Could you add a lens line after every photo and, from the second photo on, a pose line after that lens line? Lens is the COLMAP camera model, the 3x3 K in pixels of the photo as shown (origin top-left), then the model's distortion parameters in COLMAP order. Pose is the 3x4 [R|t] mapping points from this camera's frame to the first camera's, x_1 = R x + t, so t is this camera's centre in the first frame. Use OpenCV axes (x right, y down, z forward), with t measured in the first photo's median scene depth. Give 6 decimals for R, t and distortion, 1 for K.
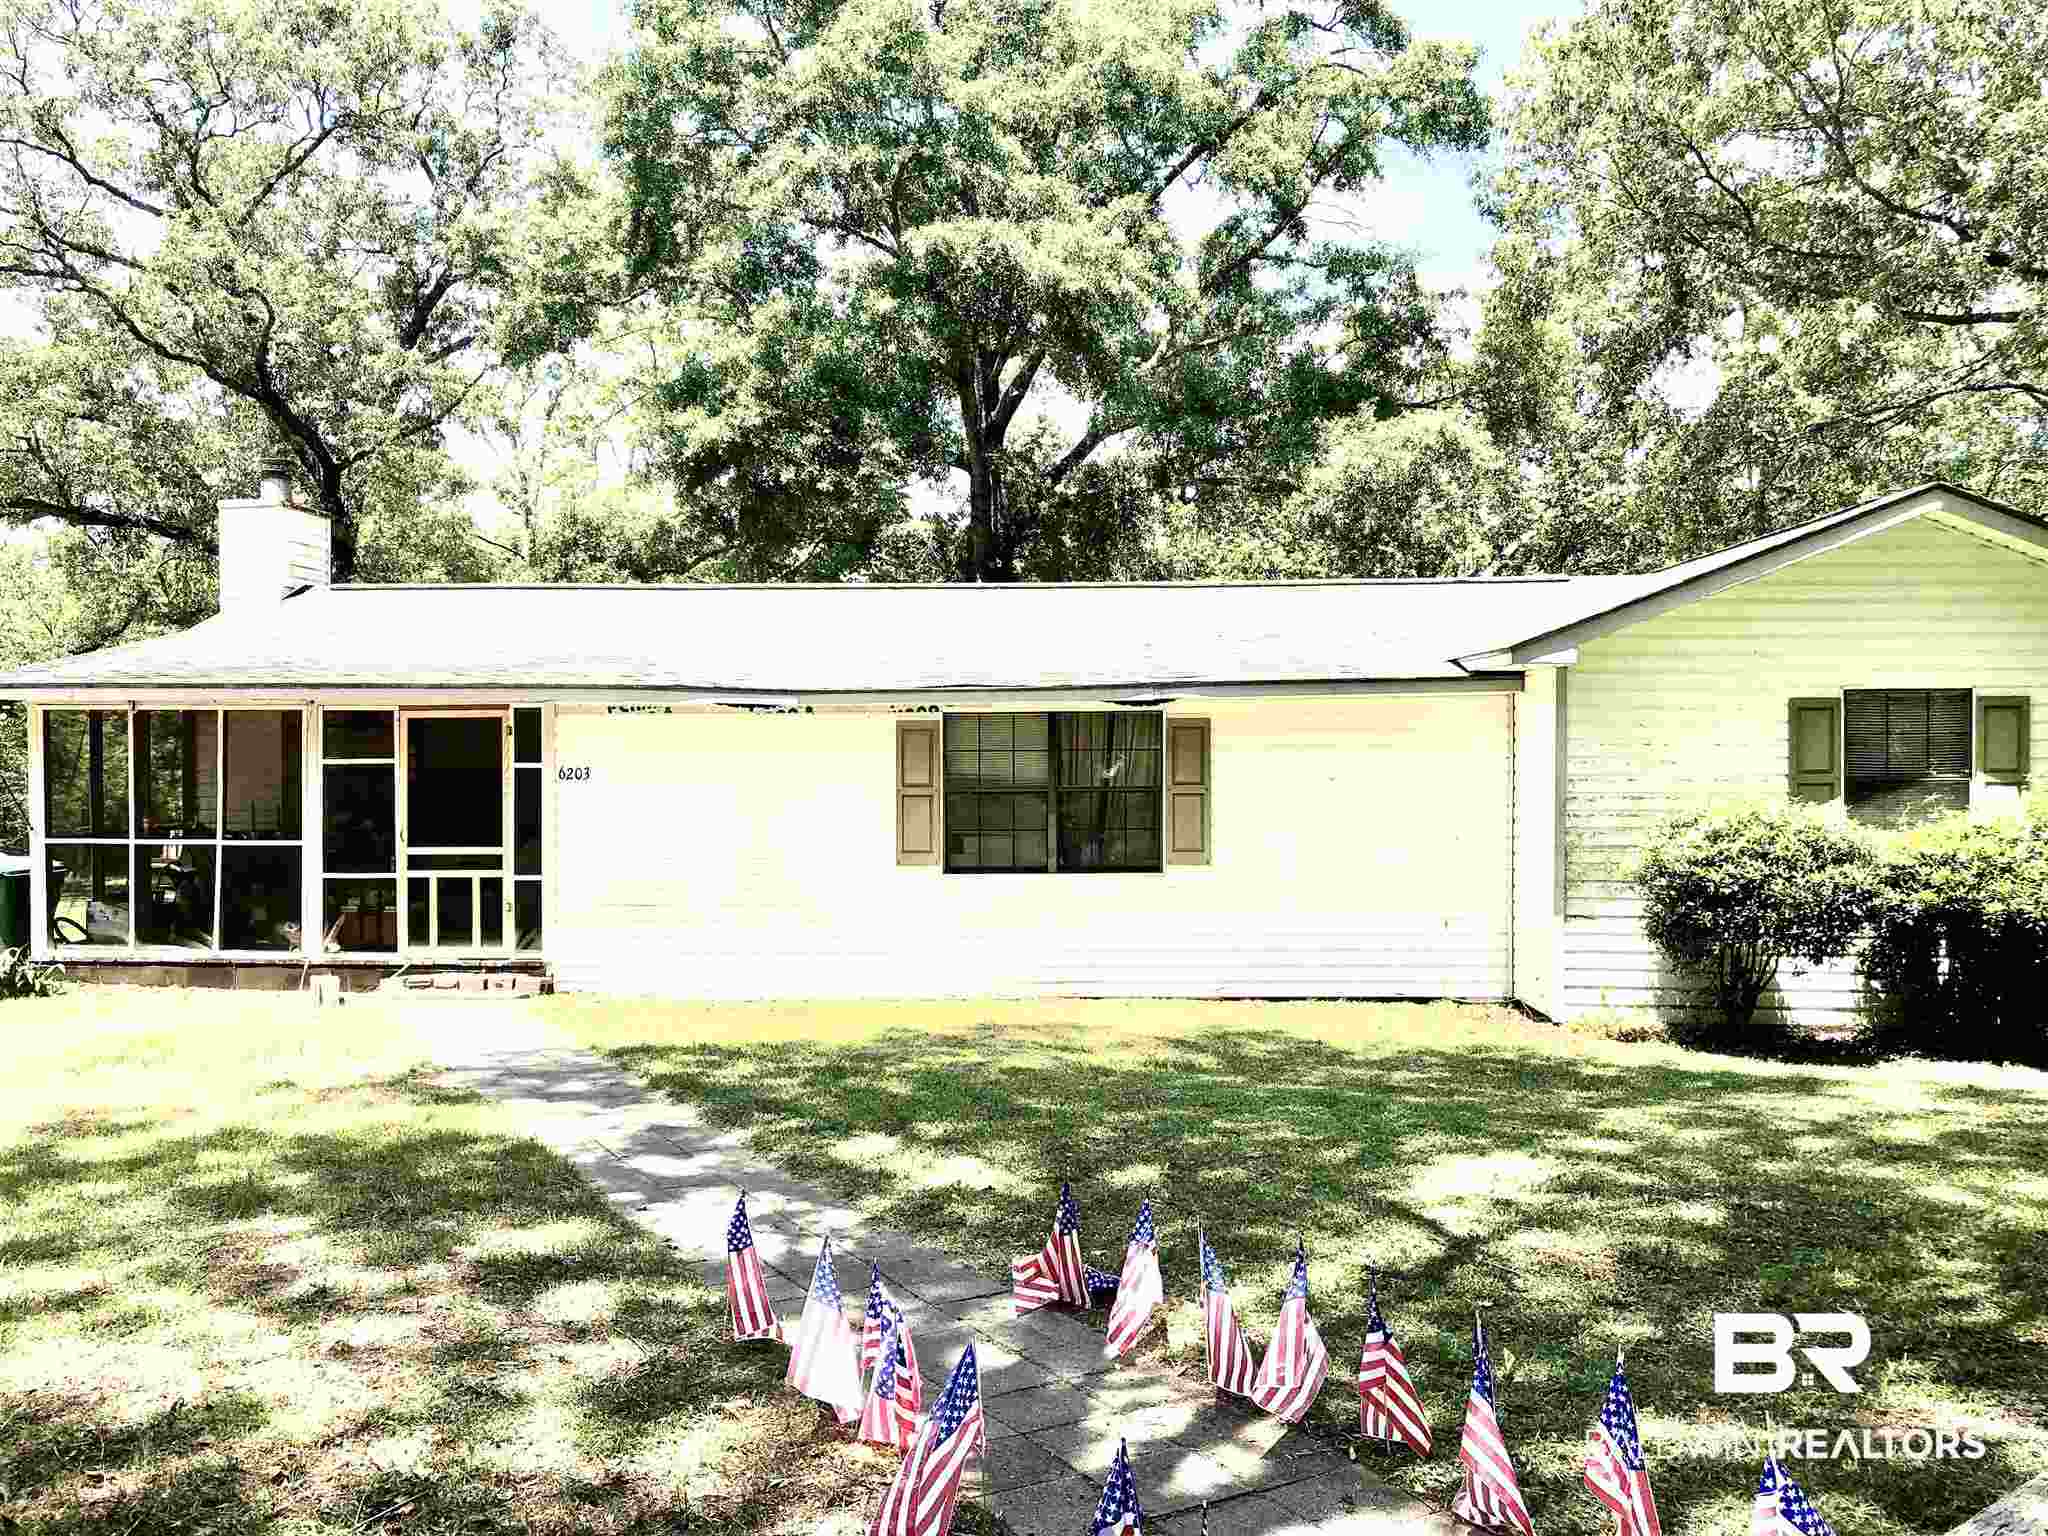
lens RADIAL K [[1661.5, 0, 1024.0], [0, 1661.5, 768.0], [0, 0, 1]] dist [0.000625, -0.004176]
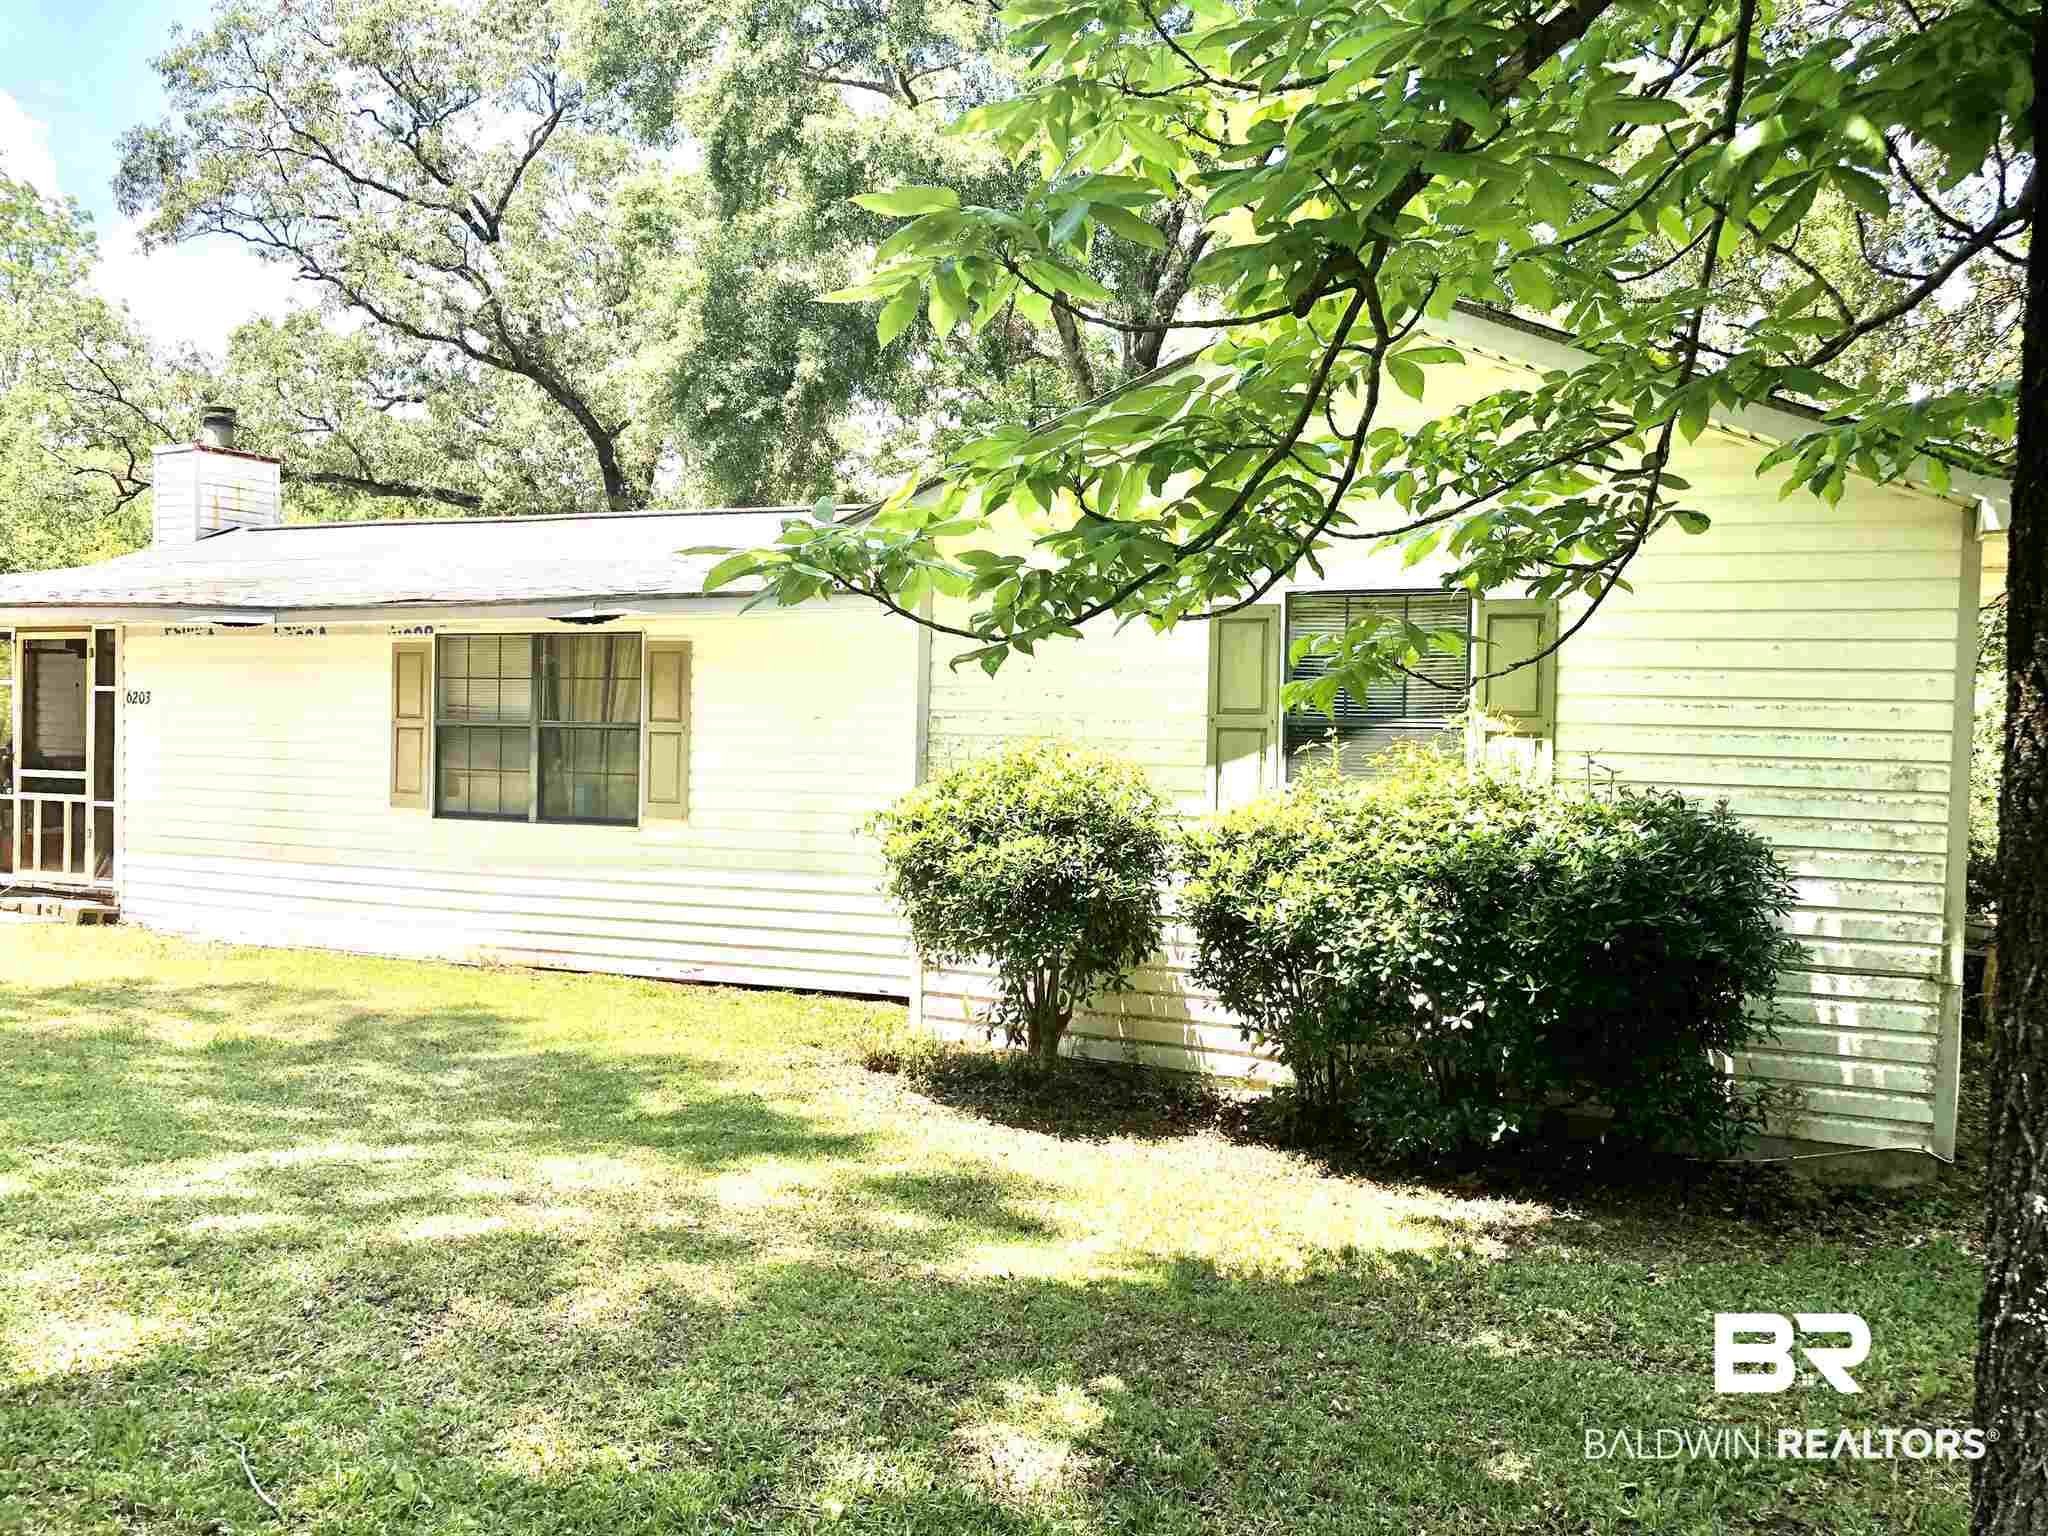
lens RADIAL K [[1682.0, 0, 1024.0], [0, 1682.0, 768.0], [0, 0, 1]] dist [-0.073355, -0.000917]
pose [[0.947852, 0.032557, -0.317044, 0.520190], [-0.029753, 0.999464, 0.013684, 0.015969], [0.317320, -0.003537, 0.948312, 0.262074]]
